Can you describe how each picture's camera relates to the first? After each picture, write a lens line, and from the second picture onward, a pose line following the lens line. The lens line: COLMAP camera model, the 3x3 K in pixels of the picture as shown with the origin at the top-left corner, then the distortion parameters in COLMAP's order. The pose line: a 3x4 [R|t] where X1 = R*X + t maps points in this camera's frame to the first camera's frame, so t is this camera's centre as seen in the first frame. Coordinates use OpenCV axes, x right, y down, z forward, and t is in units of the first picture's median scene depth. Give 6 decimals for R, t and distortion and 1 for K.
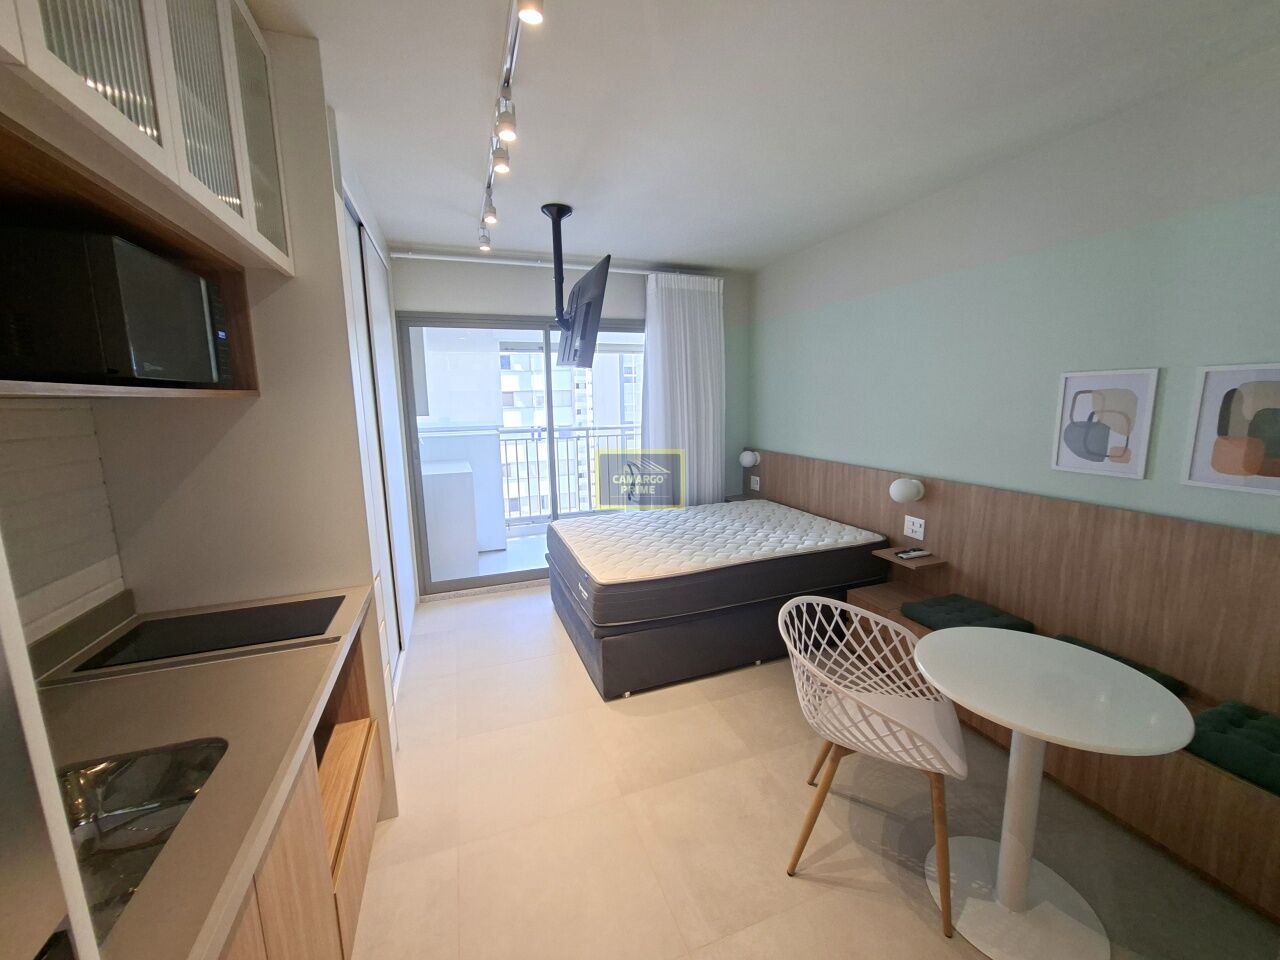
lens RADIAL K [[506.5, 0, 650.3], [0, 506.5, 481.0], [0, 0, 1]] dist [-0.001909, 0.000916]
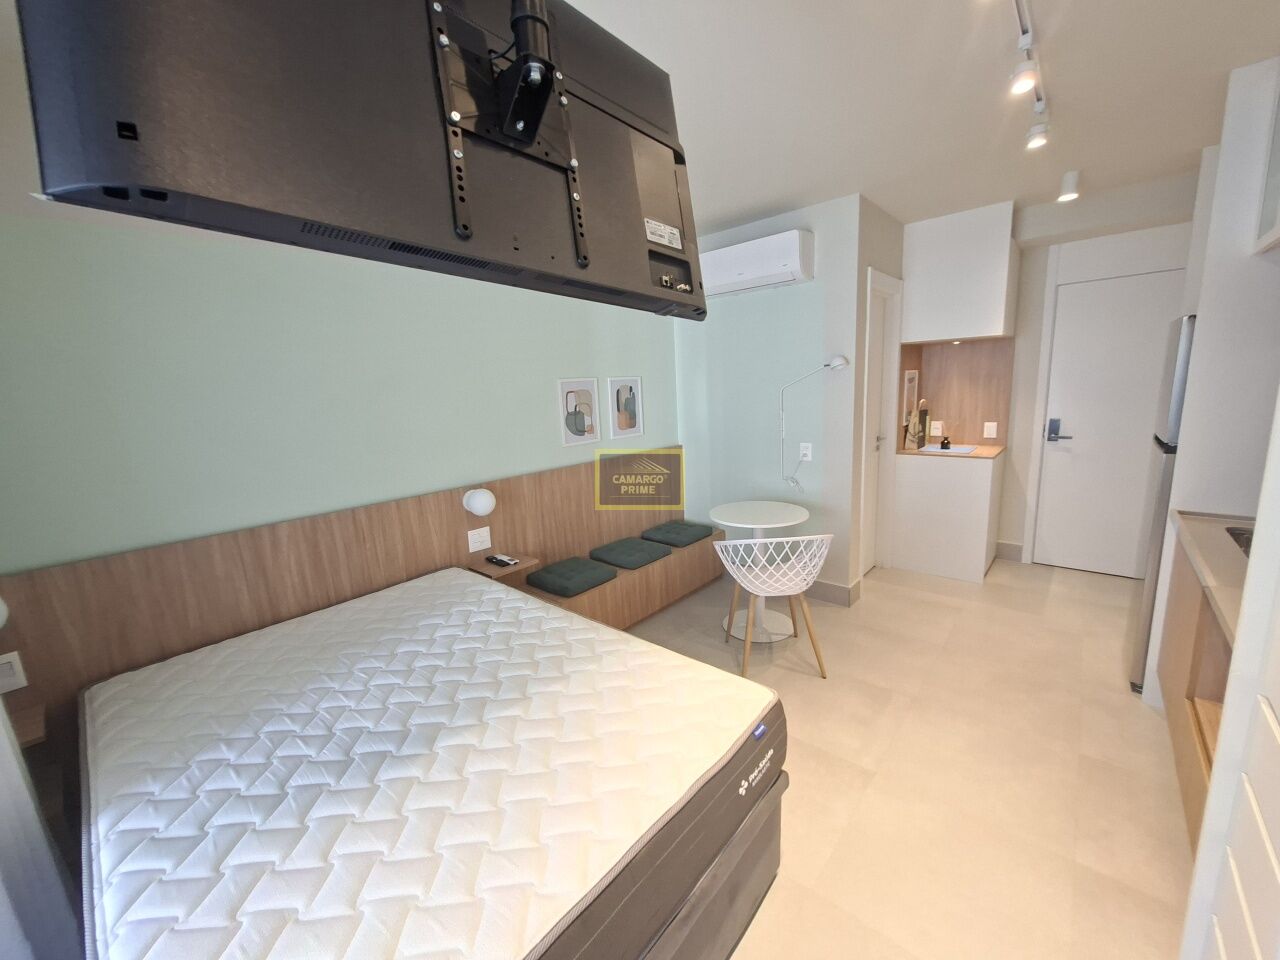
lens RADIAL K [[506.5, 0, 651.9], [0, 506.5, 476.1], [0, 0, 1]] dist [-0.001909, 0.000916]
pose [[-0.465631, -0.126231, 0.875930, -0.426570], [0.197034, 0.950145, 0.241666, -0.179317], [-0.862766, 0.285115, -0.417545, 1.048961]]
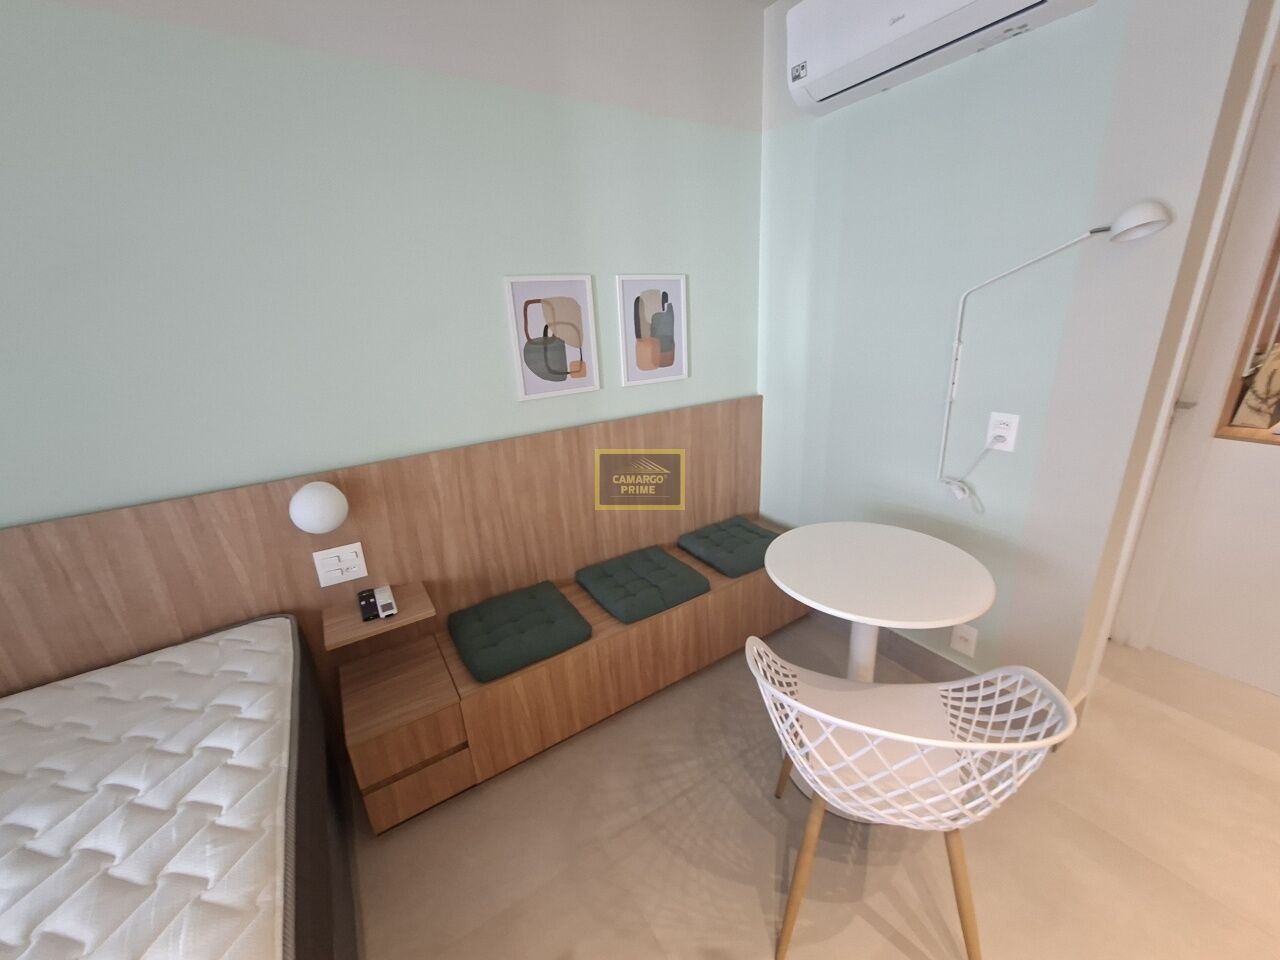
lens RADIAL K [[506.5, 0, 647.0], [0, 506.5, 474.4], [0, 0, 1]] dist [-0.001909, 0.000916]
pose [[-0.201877, -0.283629, 0.937444, -0.028369], [0.211241, 0.922014, 0.324451, -0.101528], [-0.956359, 0.263525, -0.126219, 0.704171]]
